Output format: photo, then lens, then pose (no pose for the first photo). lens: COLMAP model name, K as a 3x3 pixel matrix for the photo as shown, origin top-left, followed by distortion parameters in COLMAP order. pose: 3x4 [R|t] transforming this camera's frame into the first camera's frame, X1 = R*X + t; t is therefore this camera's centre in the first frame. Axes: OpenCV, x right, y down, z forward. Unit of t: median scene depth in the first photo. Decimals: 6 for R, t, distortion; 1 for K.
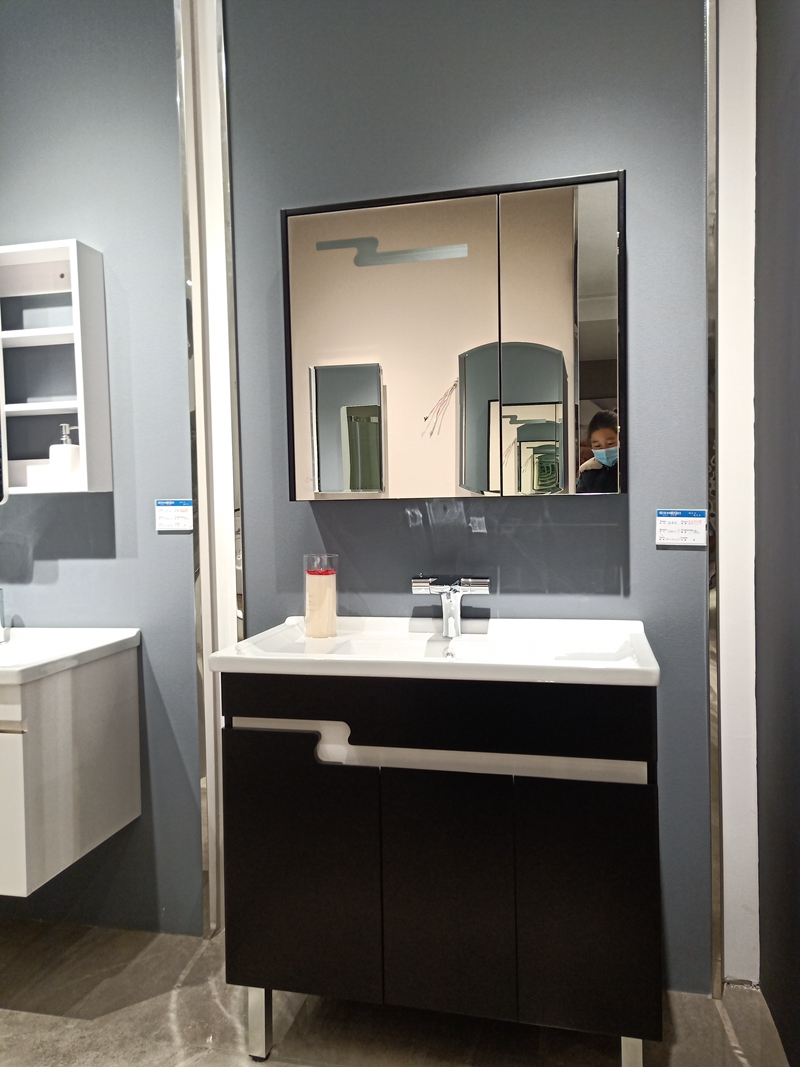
lens RADIAL K [[809.2, 0, 394.3], [0, 809.2, 527.6], [0, 0, 1]] dist [0.047407, -0.029913]
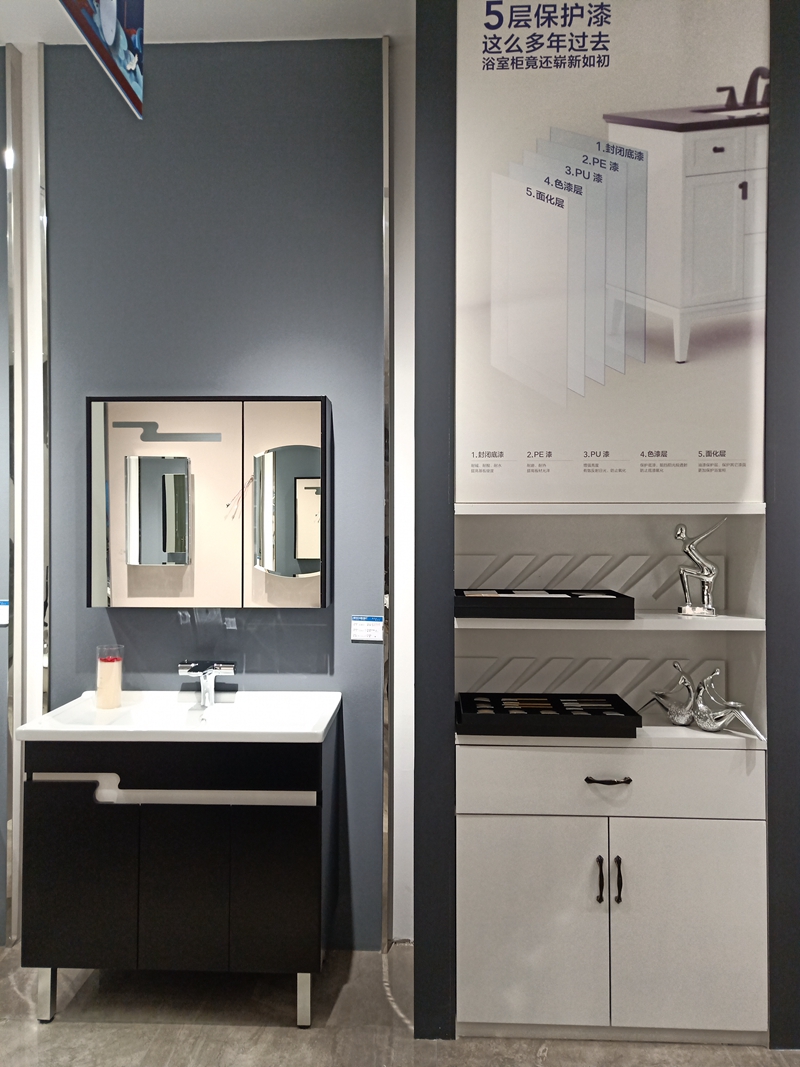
lens RADIAL K [[809.2, 0, 394.3], [0, 809.2, 527.6], [0, 0, 1]] dist [0.047407, -0.029913]
pose [[0.980473, 0.023176, 0.195281, 0.107237], [-0.015900, 0.999123, -0.038744, -0.123286], [-0.196008, 0.034882, 0.979982, -0.443540]]
